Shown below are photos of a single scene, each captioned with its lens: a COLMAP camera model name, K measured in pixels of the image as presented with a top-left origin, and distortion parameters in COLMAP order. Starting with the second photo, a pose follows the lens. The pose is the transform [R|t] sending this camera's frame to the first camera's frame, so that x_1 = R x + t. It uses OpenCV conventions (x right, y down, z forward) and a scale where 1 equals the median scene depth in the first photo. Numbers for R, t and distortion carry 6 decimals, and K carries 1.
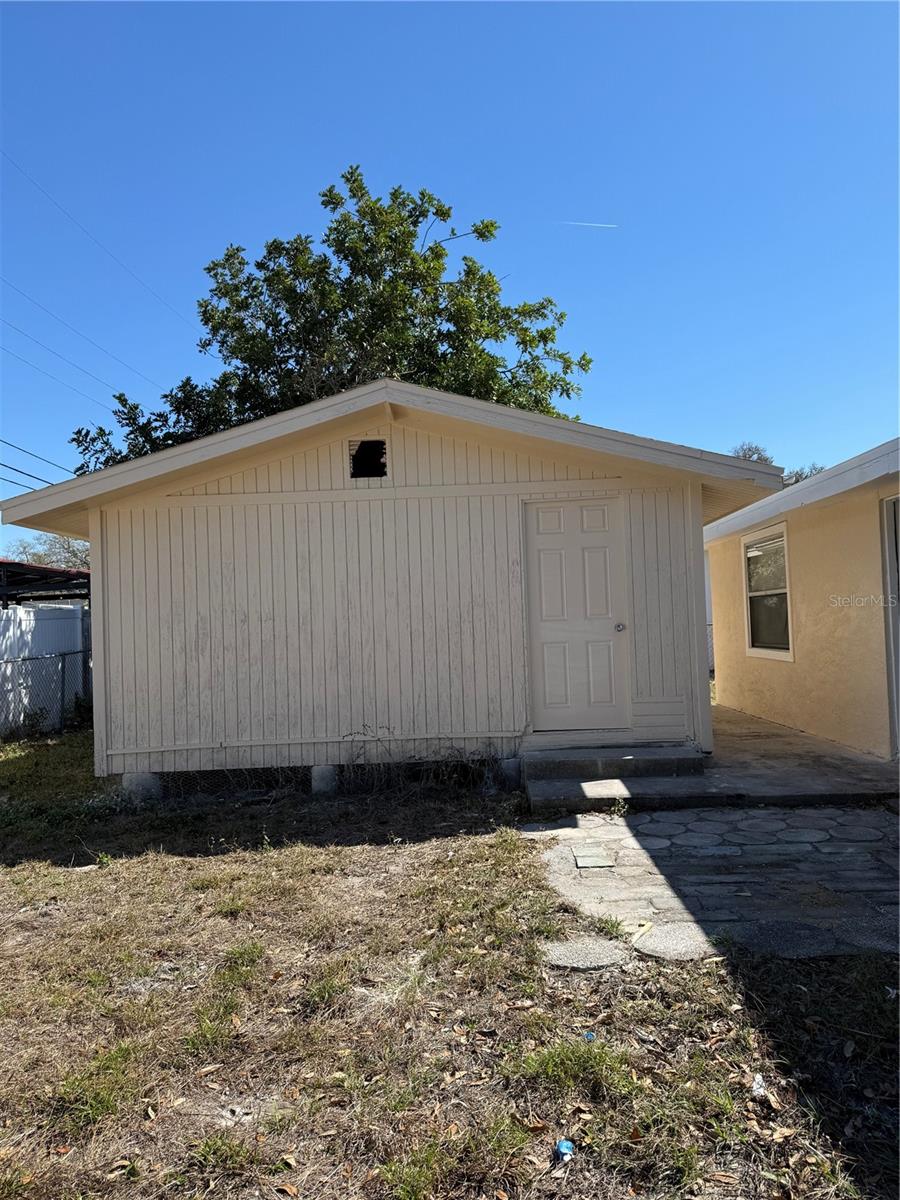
lens RADIAL K [[846.9, 0, 450.0], [0, 846.9, 600.0], [0, 0, 1]] dist [0.130960, -0.214048]
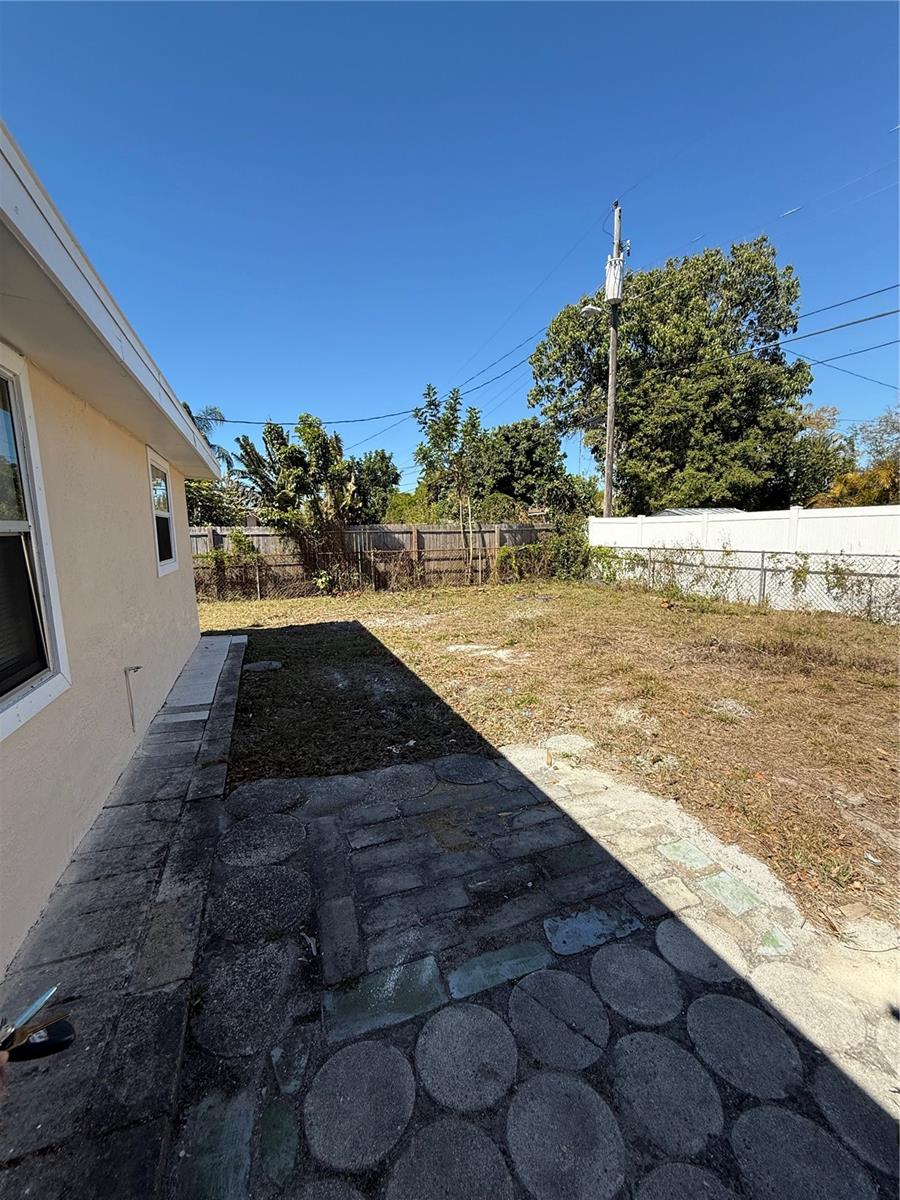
lens RADIAL K [[475.1, 0, 450.0], [0, 475.1, 600.0], [0, 0, 1]] dist [-0.018916, 0.007077]
pose [[-0.916698, 0.108479, -0.384573, 0.559178], [0.059553, 0.988785, 0.136958, -0.018638], [0.395117, 0.102647, -0.912878, 1.379059]]
